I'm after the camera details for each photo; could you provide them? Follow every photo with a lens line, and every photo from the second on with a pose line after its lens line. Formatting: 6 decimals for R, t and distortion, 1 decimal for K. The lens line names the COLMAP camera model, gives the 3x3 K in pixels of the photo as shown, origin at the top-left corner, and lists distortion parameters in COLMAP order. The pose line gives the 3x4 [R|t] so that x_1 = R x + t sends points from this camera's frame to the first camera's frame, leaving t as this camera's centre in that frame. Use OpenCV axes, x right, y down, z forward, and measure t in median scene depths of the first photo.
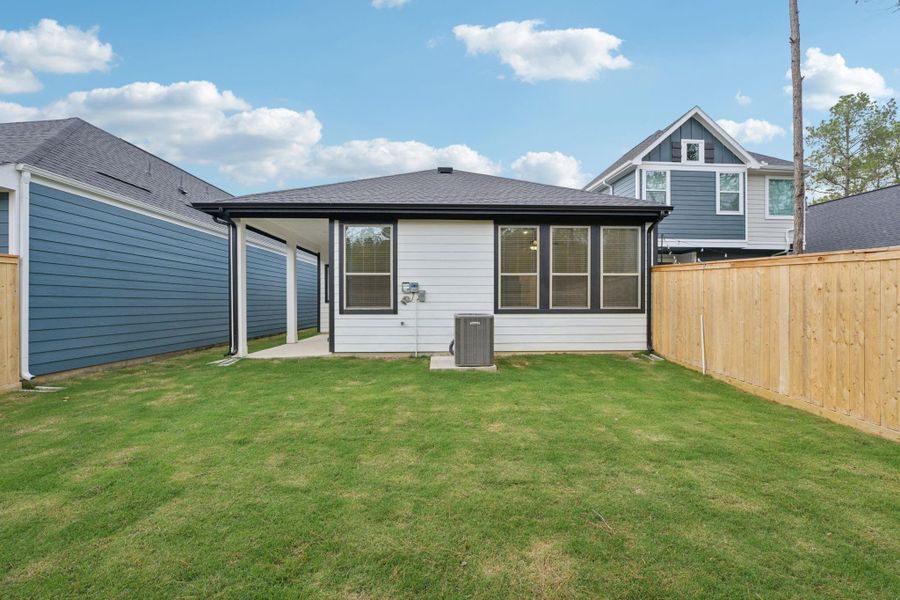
lens RADIAL K [[360.1, 0, 450.8], [0, 360.1, 304.3], [0, 0, 1]] dist [-0.002025, 0.000045]
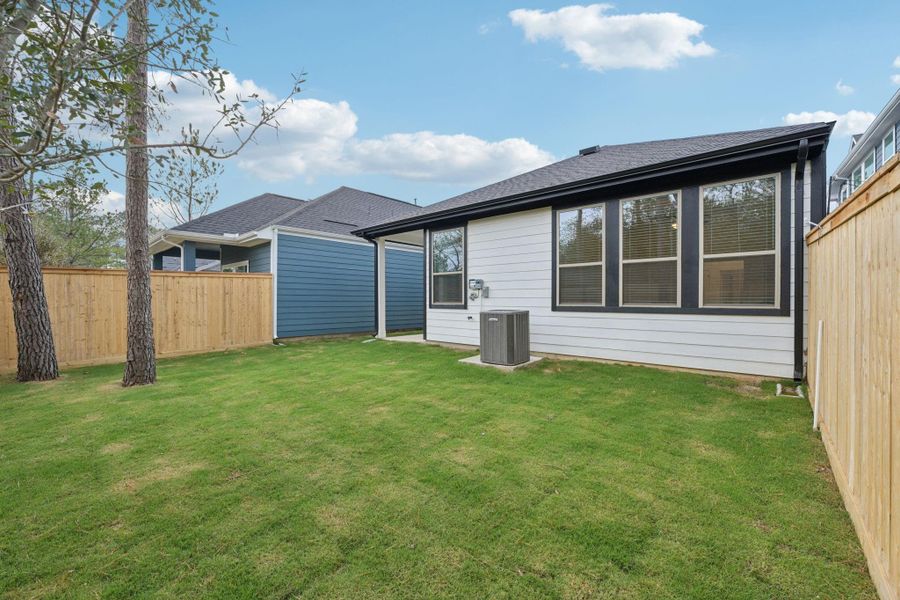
lens RADIAL K [[360.1, 0, 448.1], [0, 360.1, 299.1], [0, 0, 1]] dist [-0.002025, 0.000045]
pose [[0.723890, 0.000862, -0.689915, 0.552716], [-0.006422, 0.999964, -0.005488, 0.003397], [0.689886, 0.008403, 0.723869, 0.183025]]
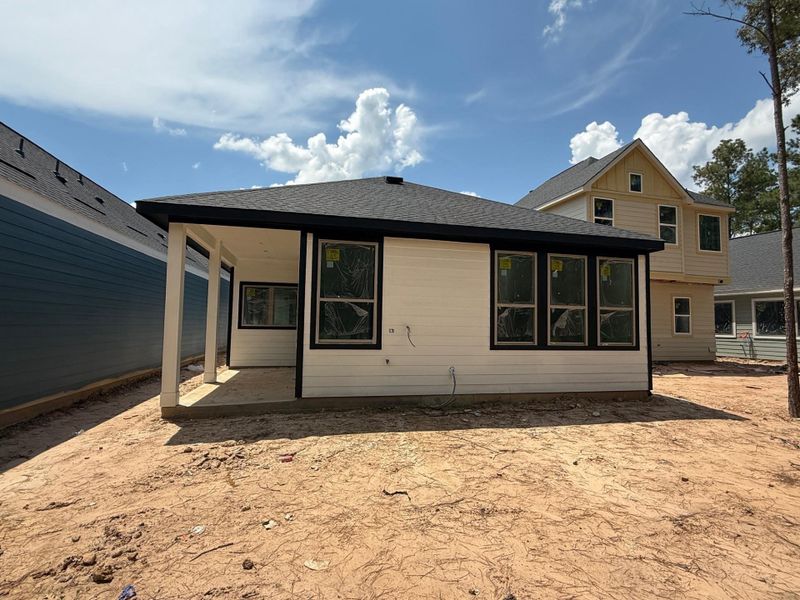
lens RADIAL K [[420.3, 0, 402.0], [0, 420.3, 305.5], [0, 0, 1]] dist [-0.006567, -0.000922]
pose [[0.981068, 0.028086, 0.191617, -0.289734], [-0.015919, 0.997775, -0.064742, -0.012246], [-0.193009, 0.060466, 0.979332, 0.039563]]
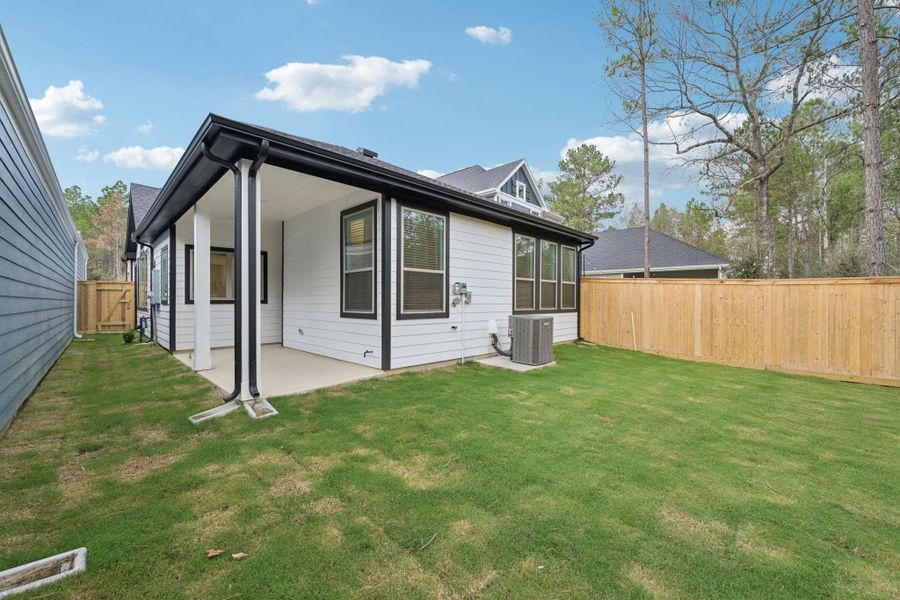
lens RADIAL K [[360.1, 0, 452.6], [0, 360.1, 302.0], [0, 0, 1]] dist [-0.002025, 0.000045]
pose [[0.721730, 0.002555, 0.692170, -0.759302], [0.000372, 0.999992, -0.004079, -0.008177], [-0.692175, 0.003202, 0.721723, 0.351771]]
